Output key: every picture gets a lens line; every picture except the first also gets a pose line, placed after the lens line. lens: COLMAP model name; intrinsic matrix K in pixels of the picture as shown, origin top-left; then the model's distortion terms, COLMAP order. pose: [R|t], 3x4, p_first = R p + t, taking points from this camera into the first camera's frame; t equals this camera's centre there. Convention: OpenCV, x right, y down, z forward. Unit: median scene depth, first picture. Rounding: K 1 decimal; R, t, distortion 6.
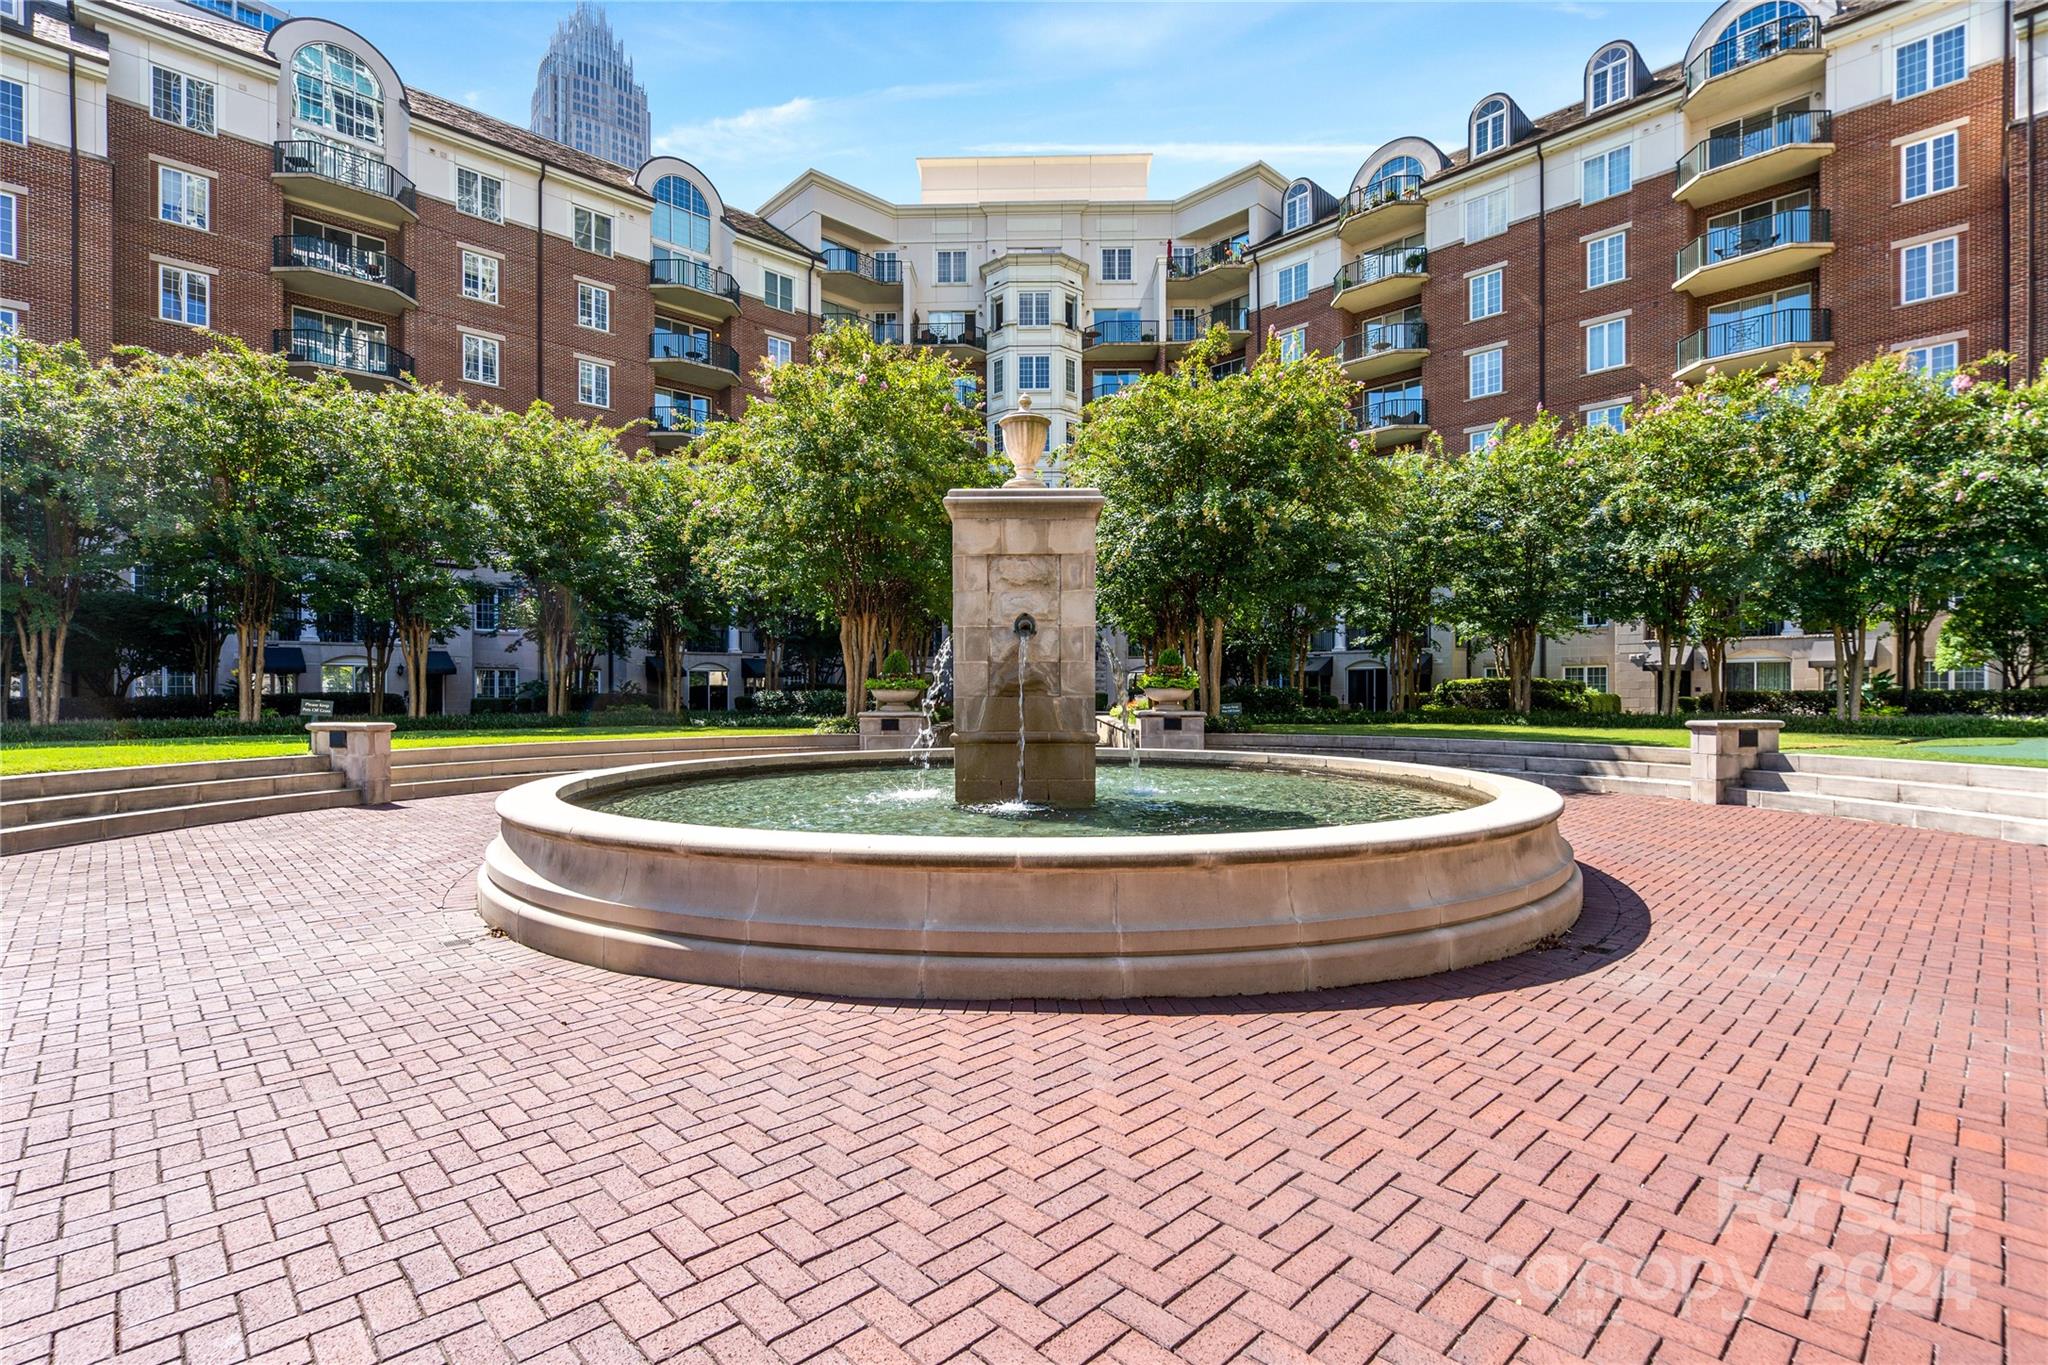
lens RADIAL K [[944.6, 0, 1027.2], [0, 944.6, 689.5], [0, 0, 1]] dist [-0.000677, -0.000048]
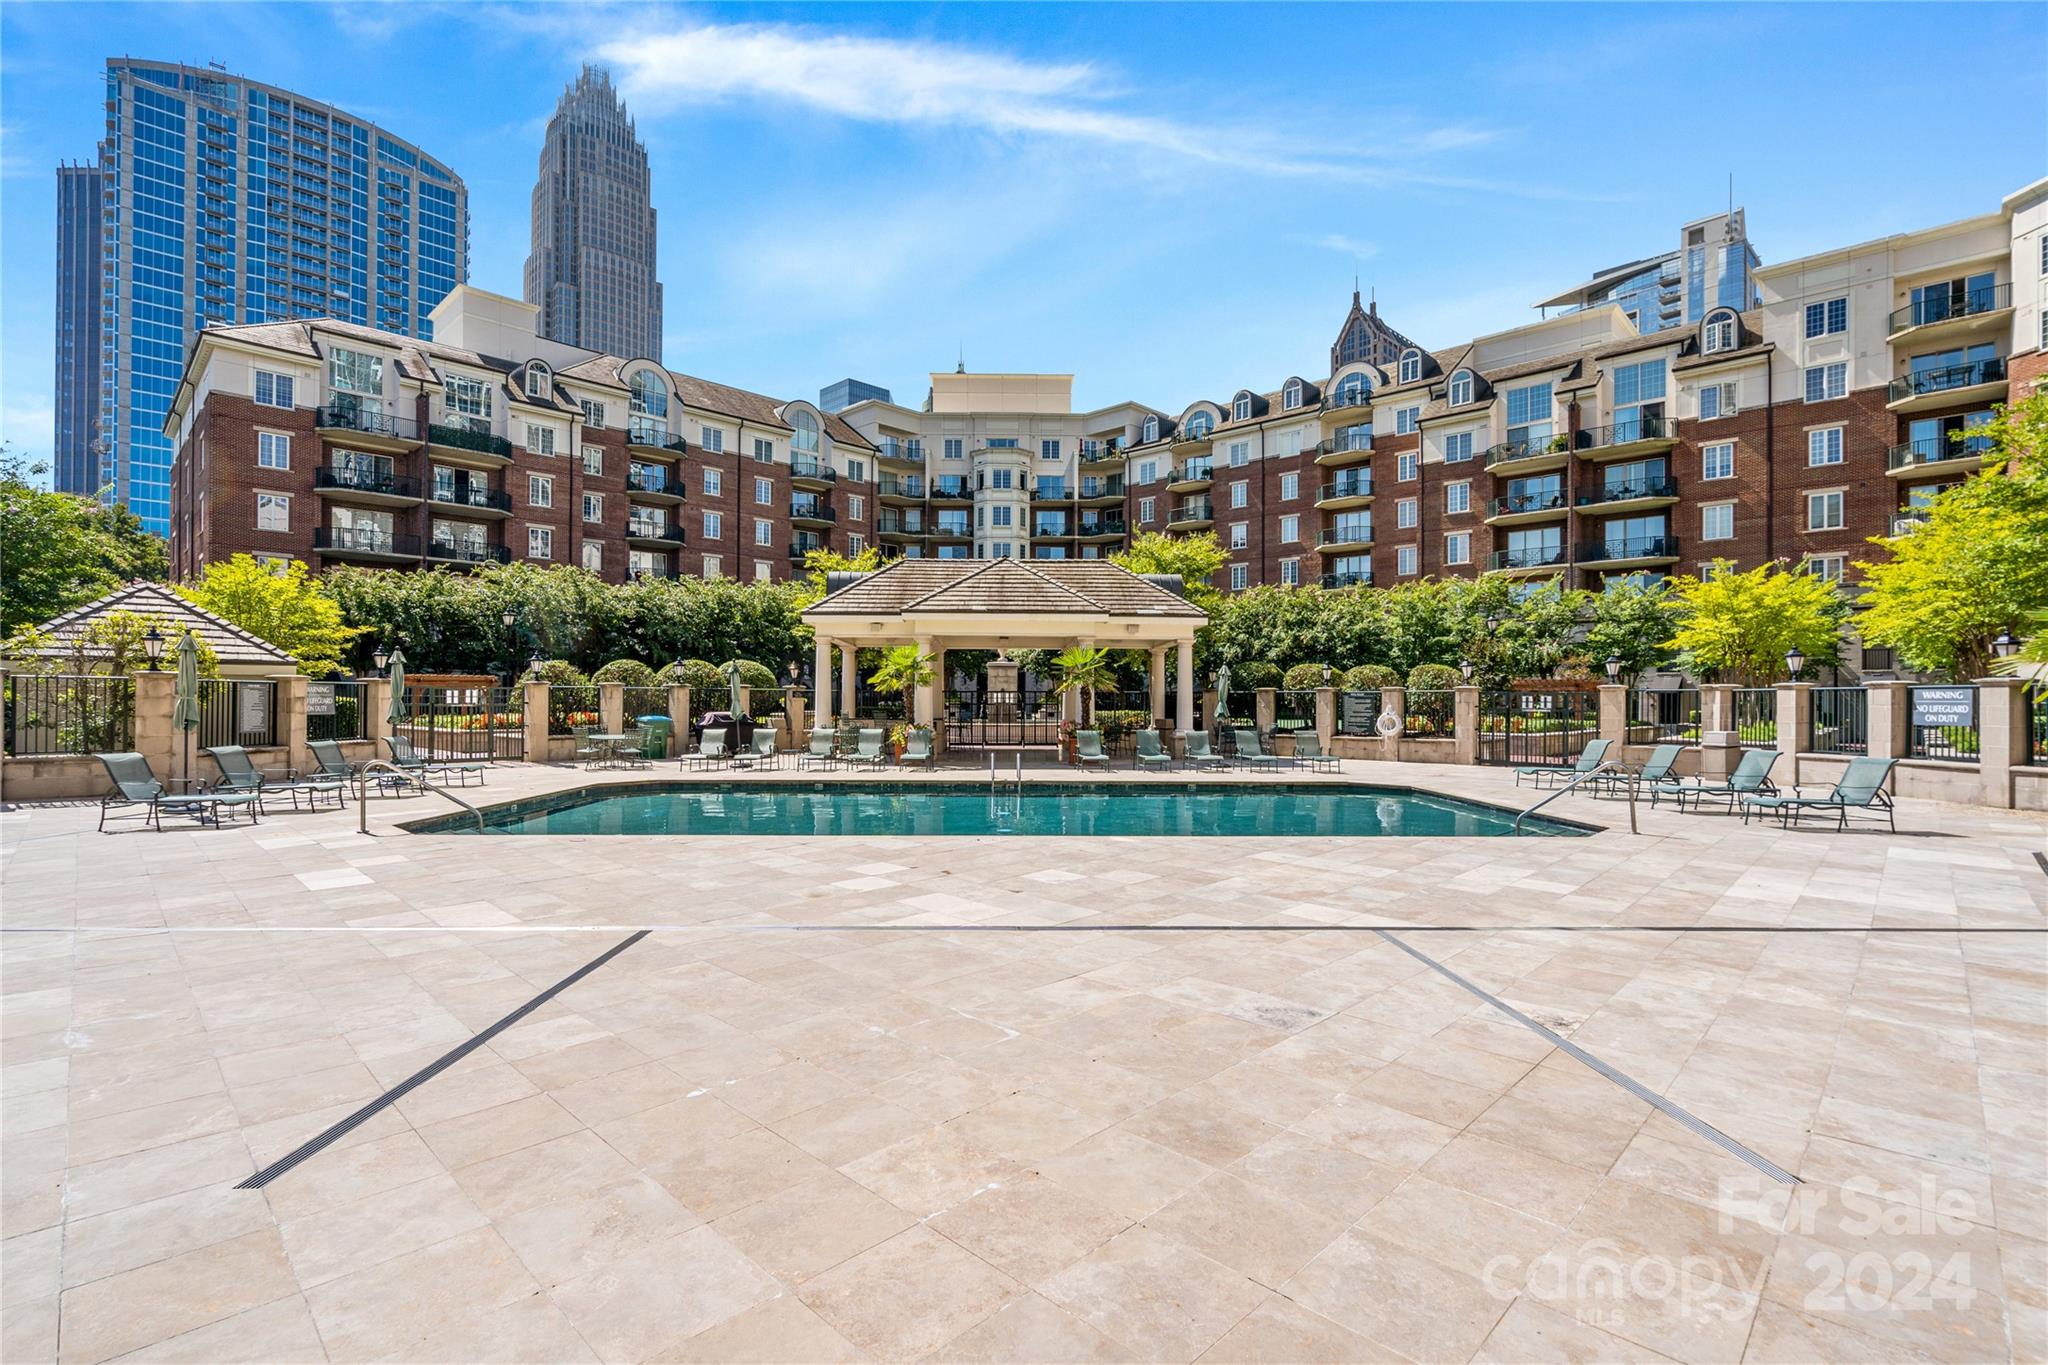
lens RADIAL K [[944.6, 0, 1019.1], [0, 944.6, 690.6], [0, 0, 1]] dist [-0.000677, -0.000048]
pose [[0.999494, 0.006147, 0.031208, -0.012663], [-0.005957, 0.999963, -0.006176, -0.006831], [-0.031245, 0.005986, 0.999494, -0.718349]]
